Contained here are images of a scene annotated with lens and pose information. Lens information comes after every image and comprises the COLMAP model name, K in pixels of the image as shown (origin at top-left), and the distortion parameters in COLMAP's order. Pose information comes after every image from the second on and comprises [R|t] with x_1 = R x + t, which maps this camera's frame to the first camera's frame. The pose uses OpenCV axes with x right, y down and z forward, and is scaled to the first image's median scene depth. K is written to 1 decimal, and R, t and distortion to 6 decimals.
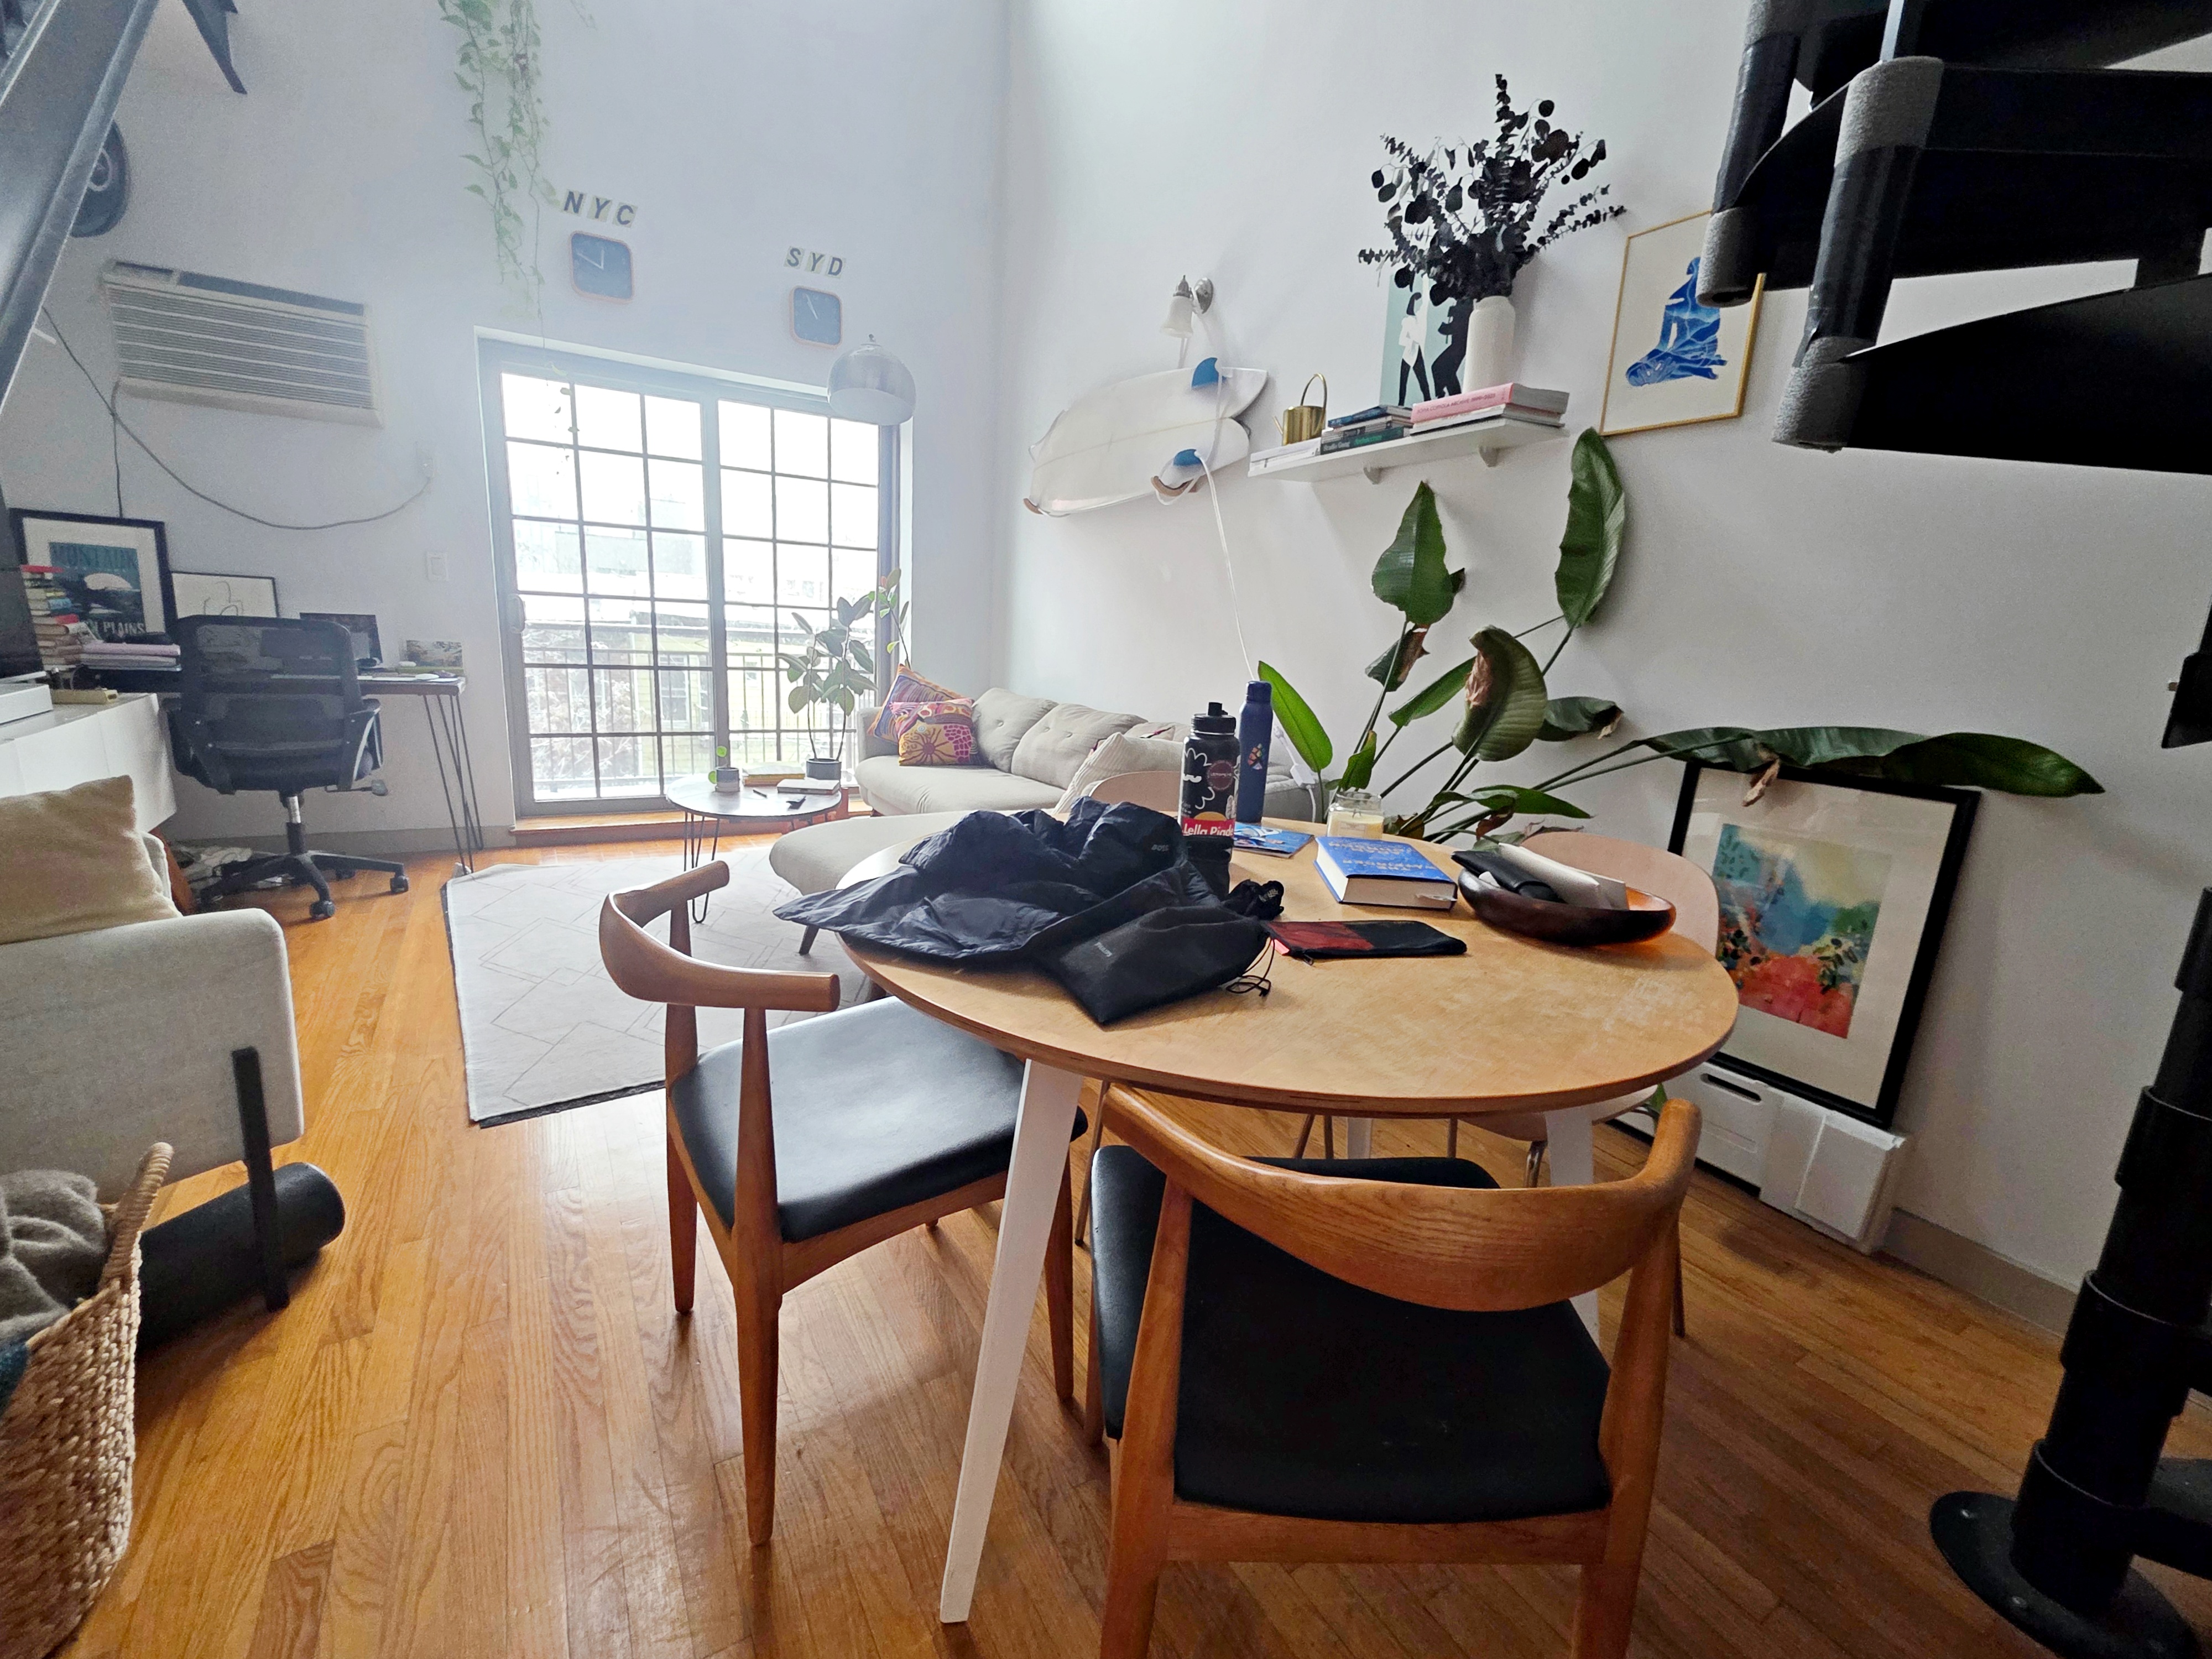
lens RADIAL K [[940.2, 0, 1110.5], [0, 940.2, 832.7], [0, 0, 1]] dist [-0.000008, -0.000097]
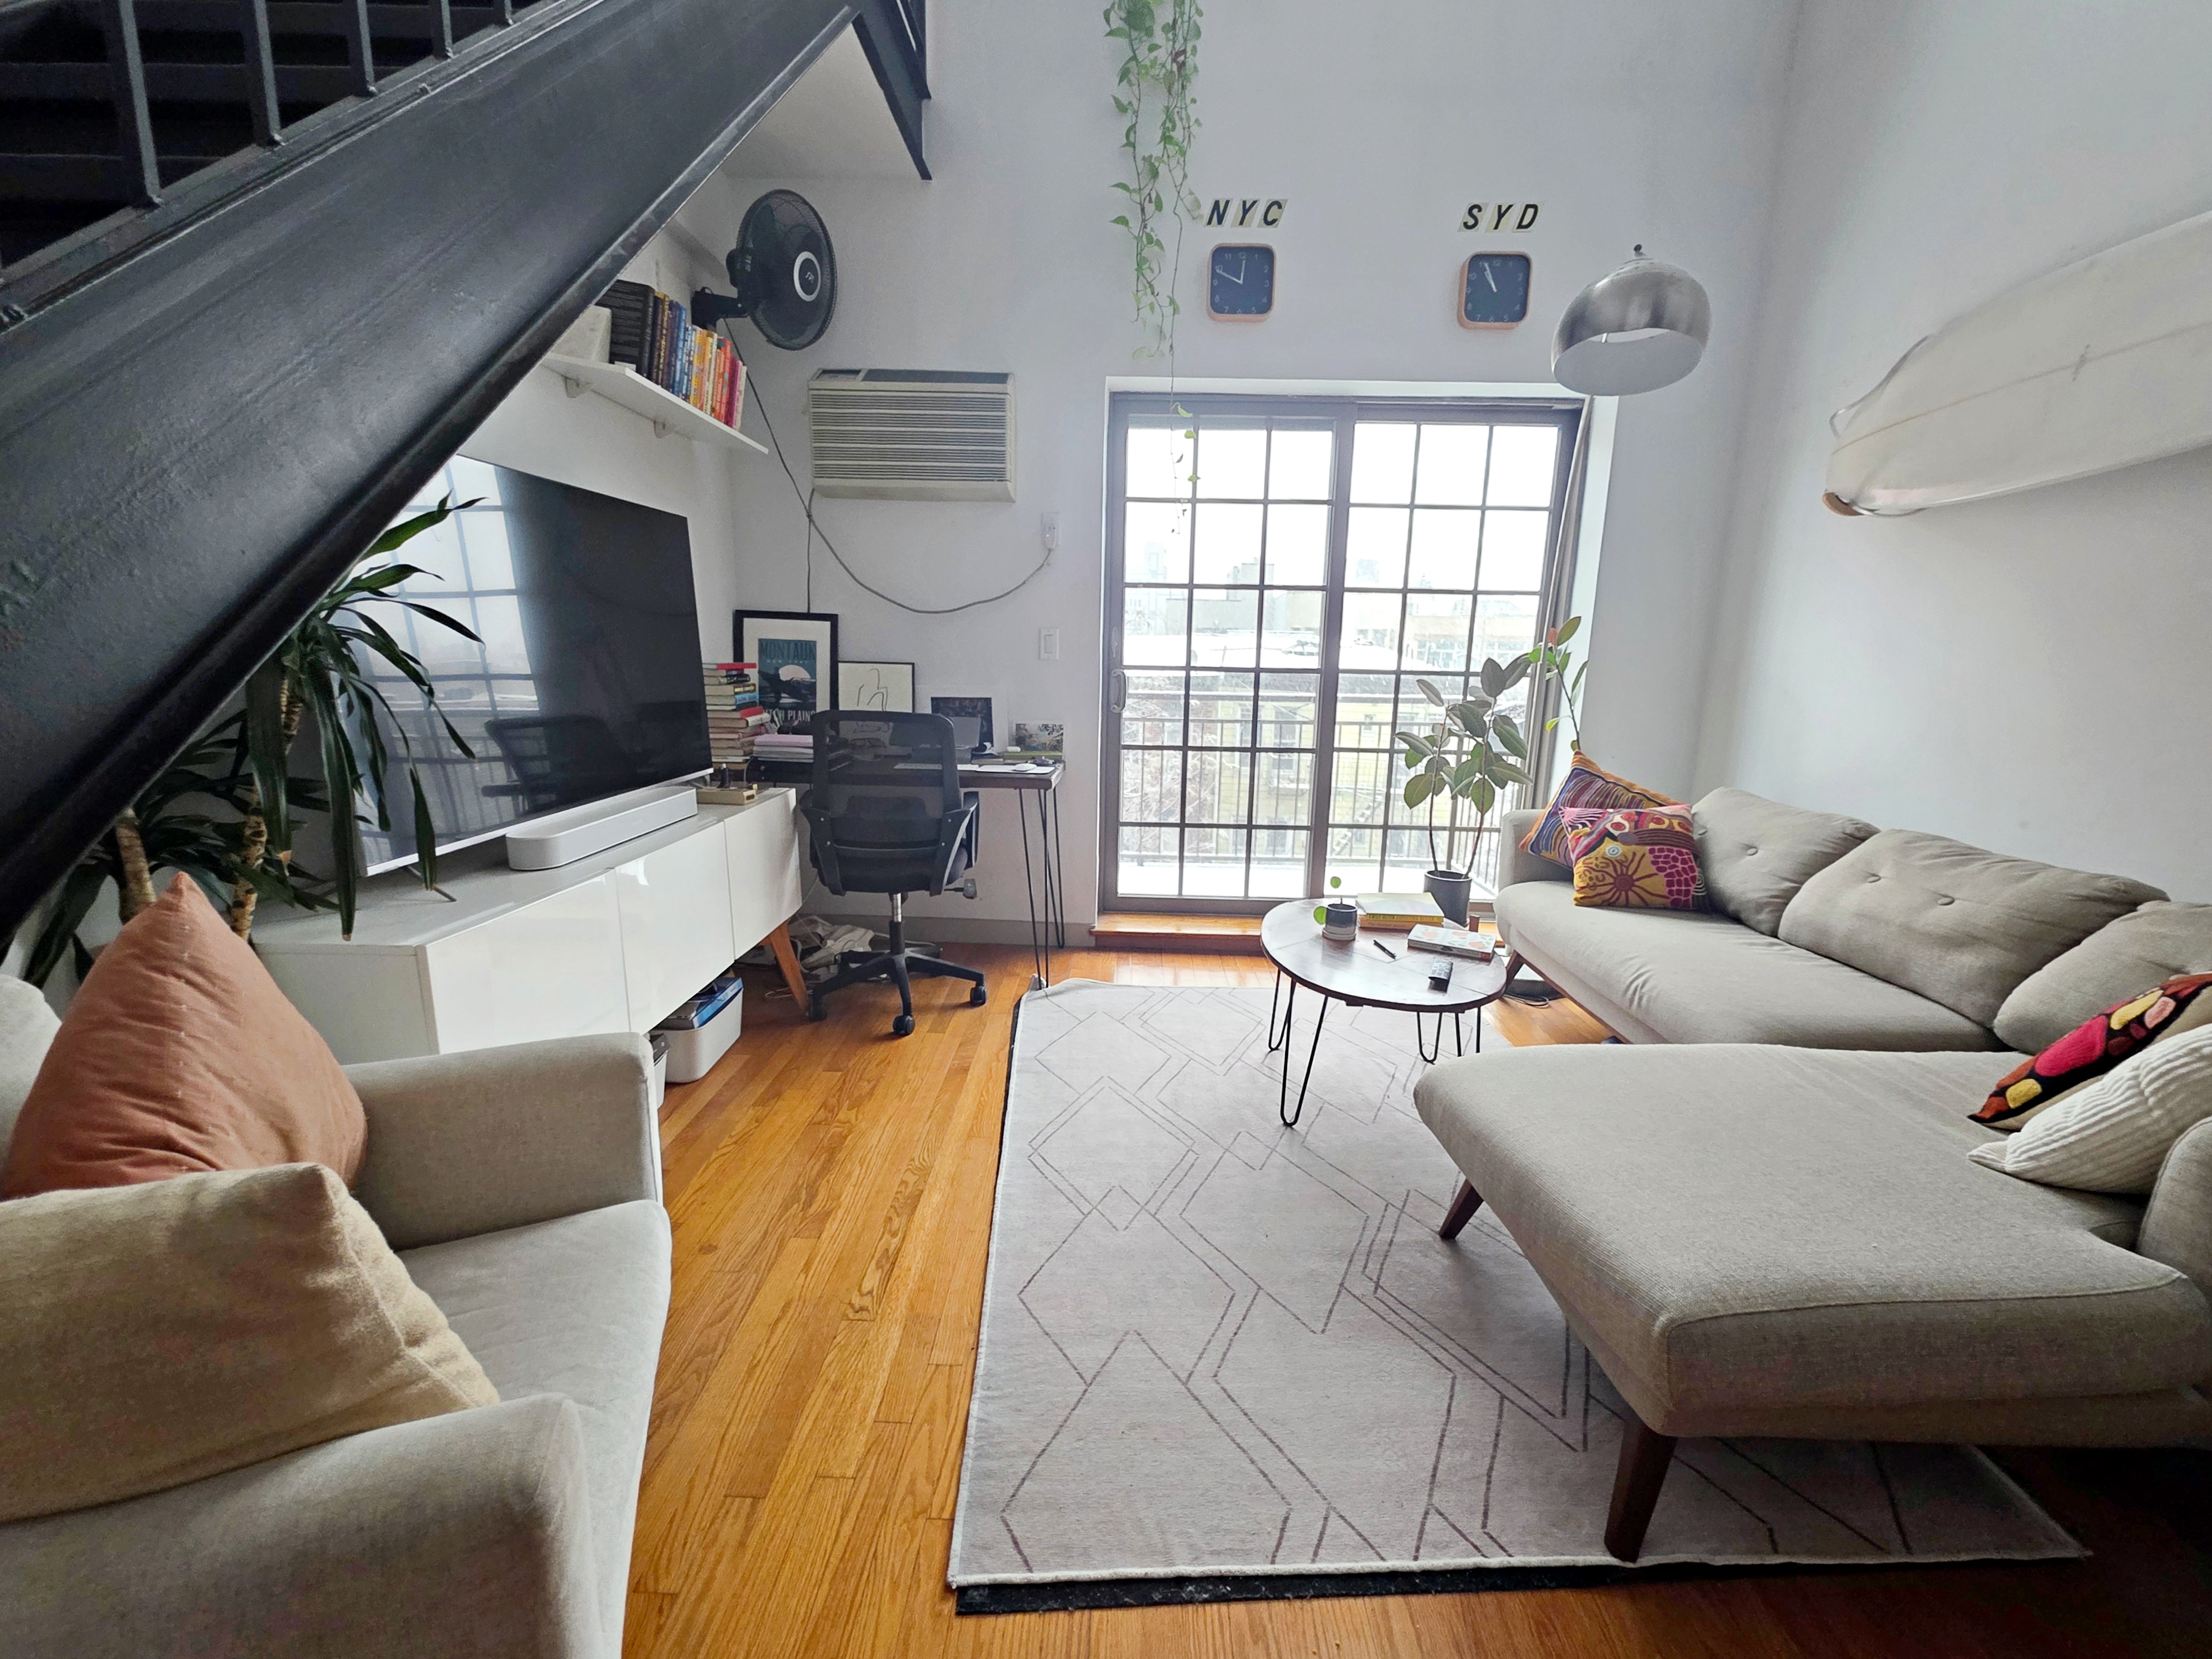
lens RADIAL K [[928.3, 0, 1111.0], [0, 928.3, 833.0], [0, 0, 1]] dist [0.001375, -0.000077]
pose [[0.839422, 0.068008, -0.539208, -0.162792], [-0.092486, 0.995544, -0.018415, -0.088085], [0.535553, 0.065327, 0.841971, 0.279554]]
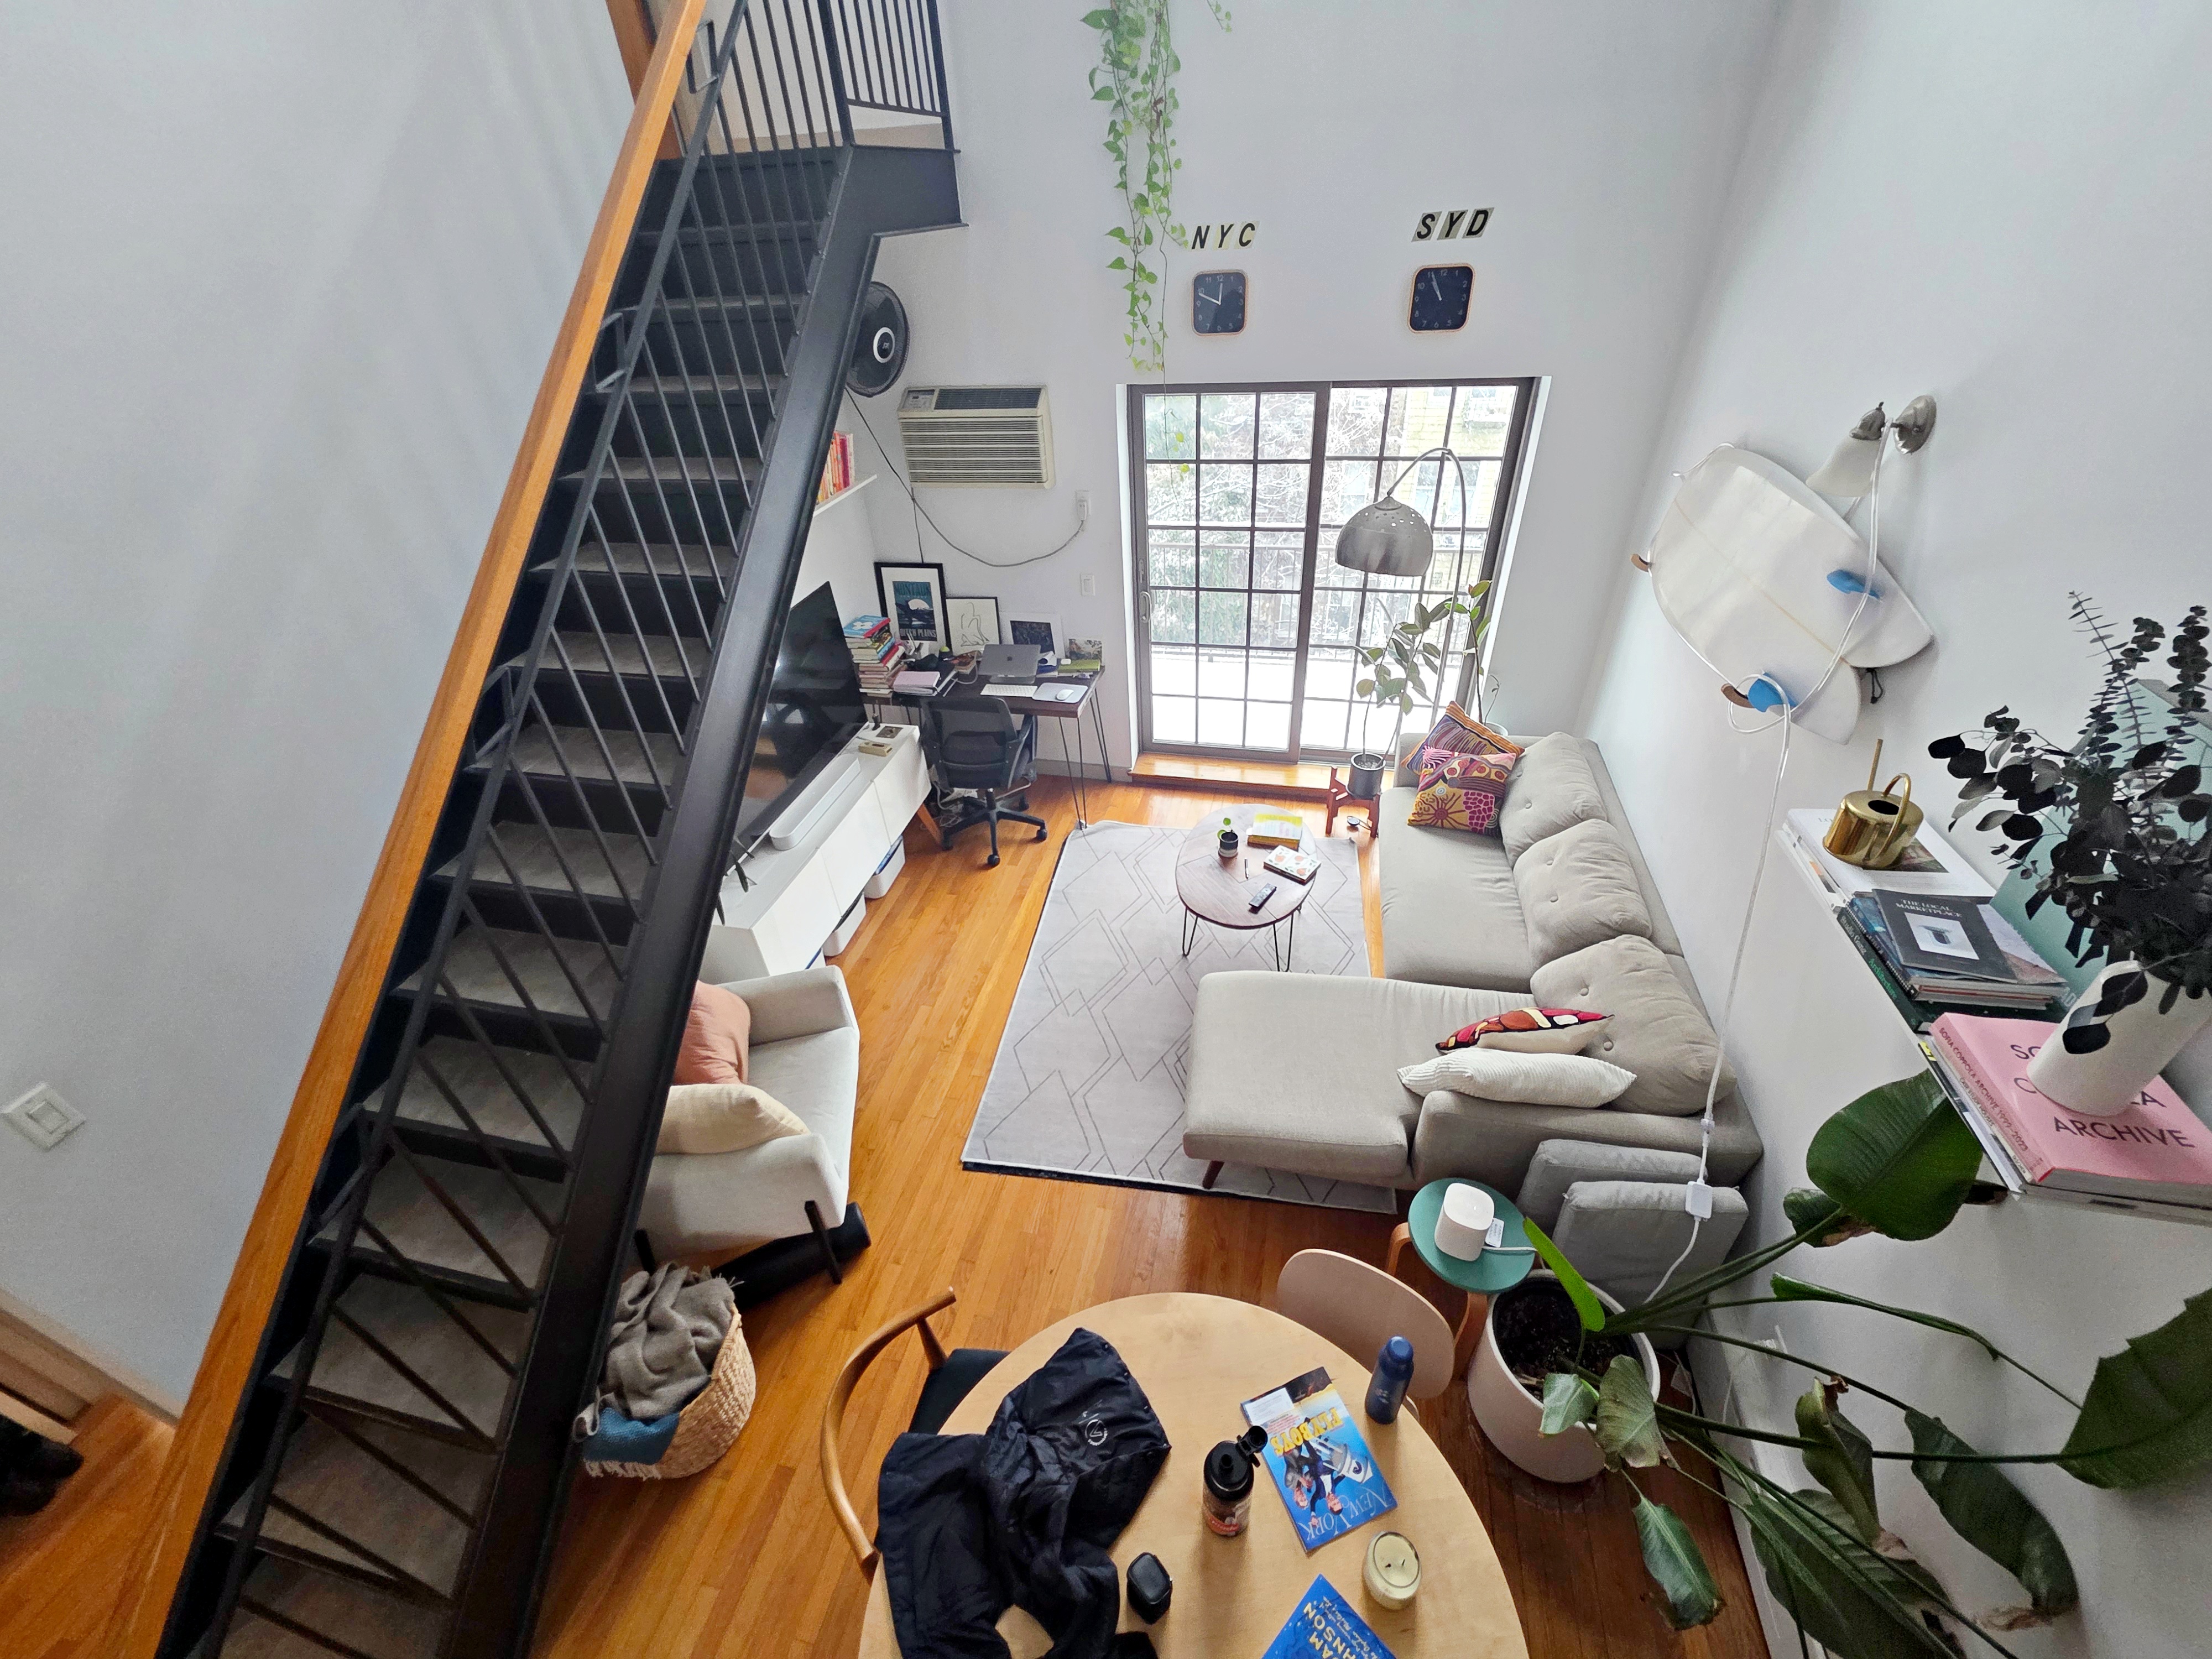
lens RADIAL K [[881.9, 0, 1106.0], [0, 881.9, 829.5], [0, 0, 1]] dist [-0.000160, -0.000060]
pose [[0.699748, 0.339702, -0.628455, 0.164508], [-0.062363, 0.905397, 0.419961, -0.492398], [0.711663, -0.254674, 0.654734, 0.153961]]
